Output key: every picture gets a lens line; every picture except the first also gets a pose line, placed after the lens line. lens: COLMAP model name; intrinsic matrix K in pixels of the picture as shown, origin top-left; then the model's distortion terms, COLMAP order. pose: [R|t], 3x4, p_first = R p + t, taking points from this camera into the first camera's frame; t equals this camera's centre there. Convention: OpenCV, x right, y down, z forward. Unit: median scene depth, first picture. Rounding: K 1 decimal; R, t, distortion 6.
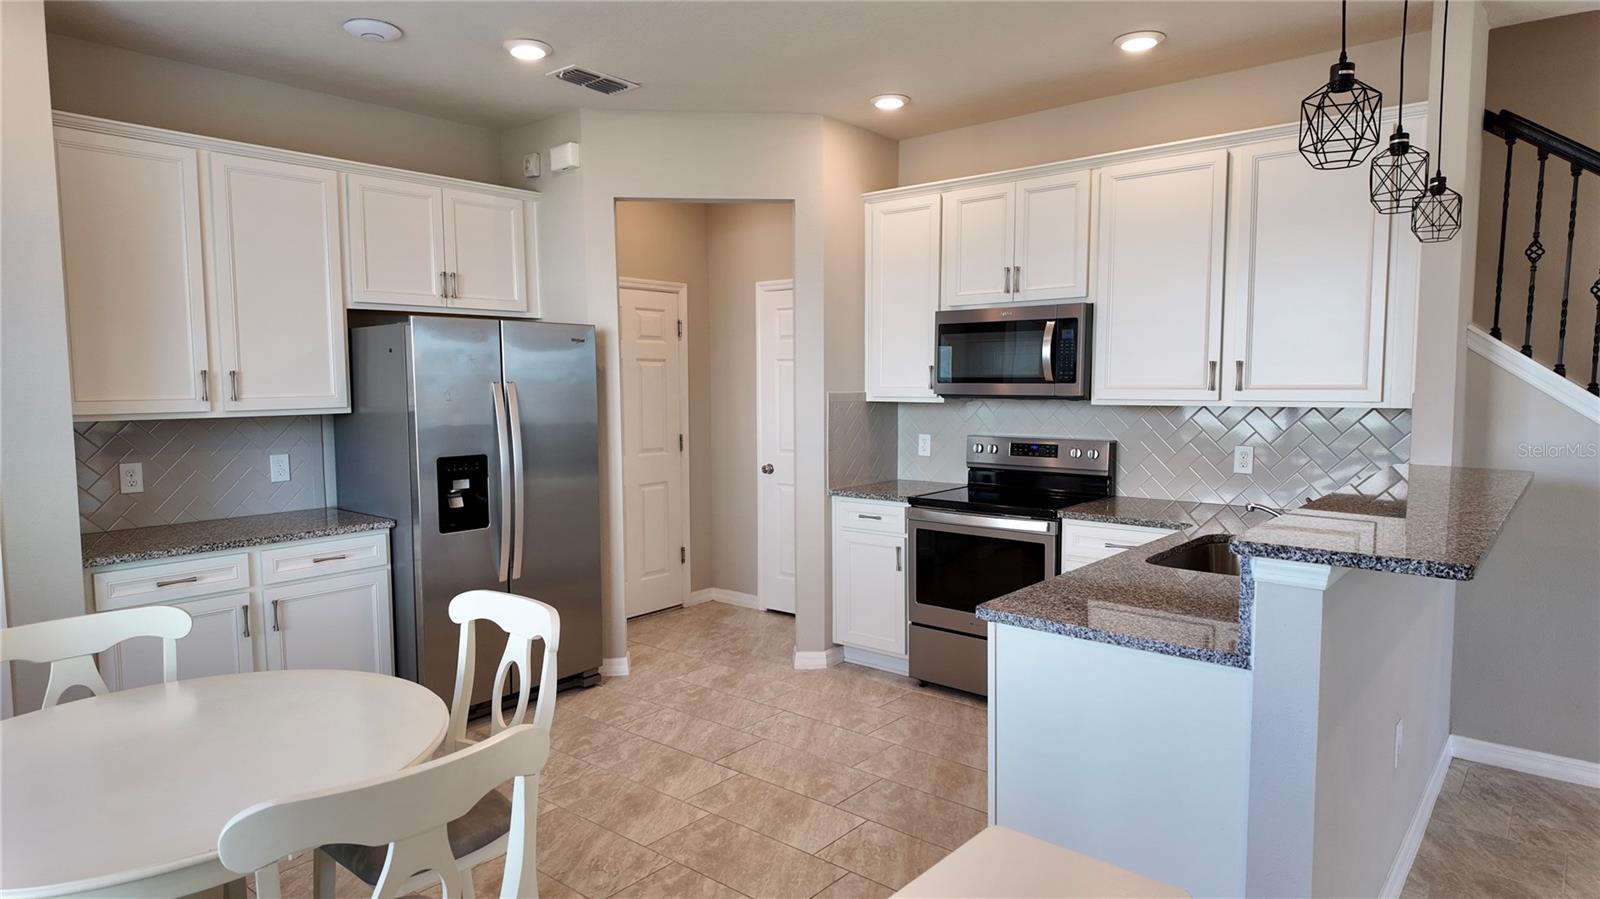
lens RADIAL K [[933.6, 0, 790.2], [0, 933.6, 456.1], [0, 0, 1]] dist [0.040033, -0.024607]
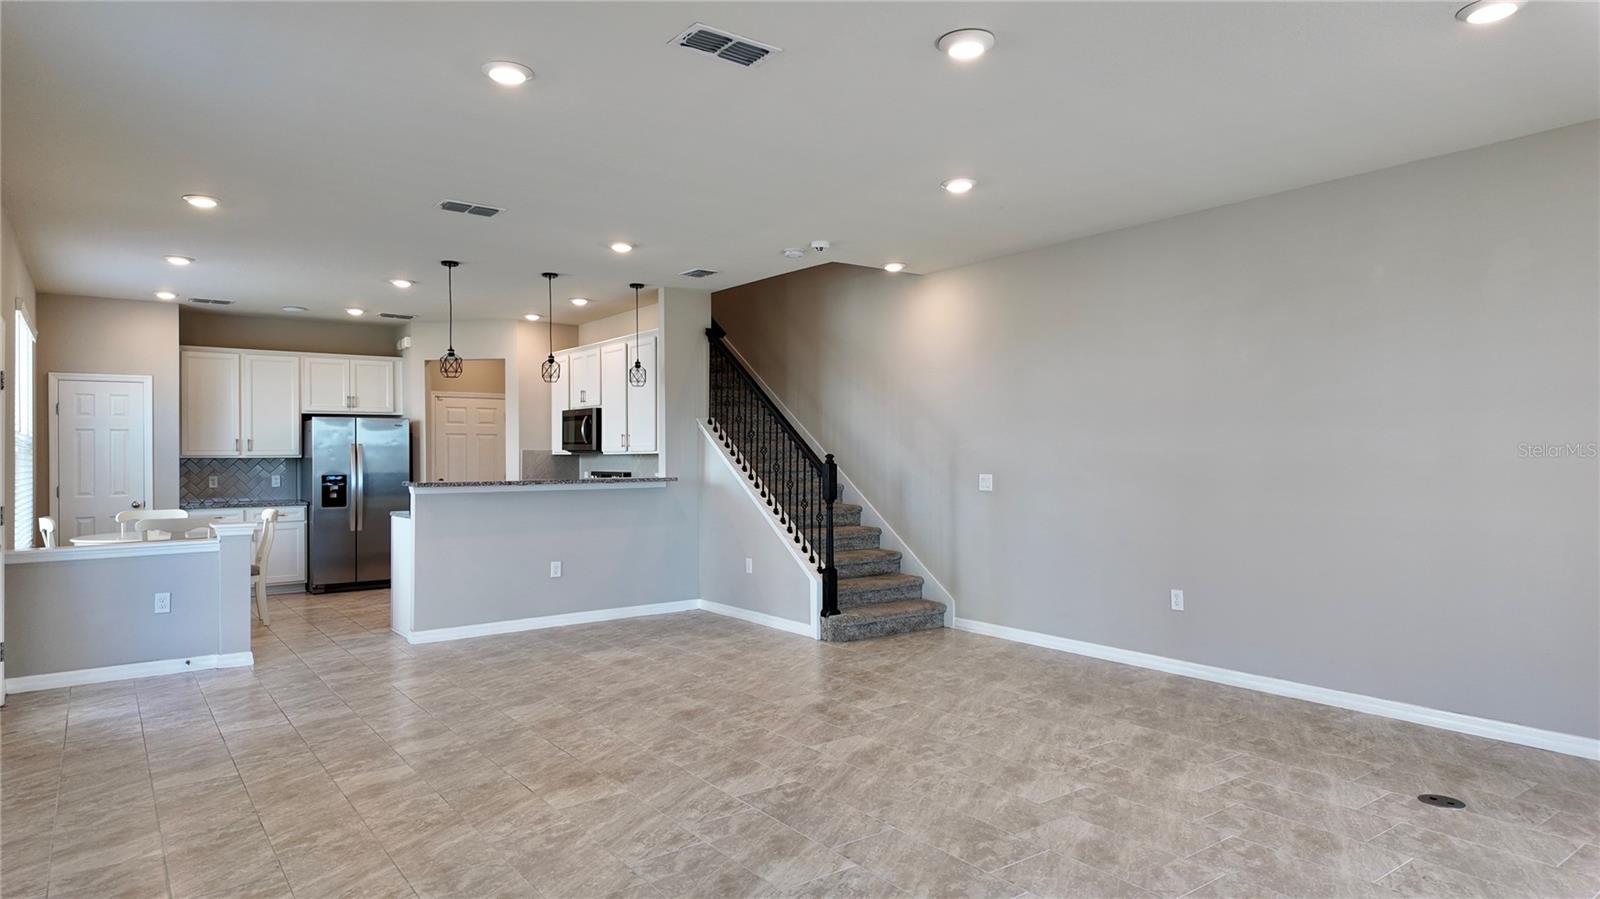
lens RADIAL K [[933.6, 0, 816.6], [0, 933.6, 446.5], [0, 0, 1]] dist [0.040033, -0.024607]
pose [[0.976504, -0.001007, -0.215497, 1.310441], [-0.017659, 0.996252, -0.084675, 0.105042], [0.214775, 0.086491, 0.972826, -1.026928]]
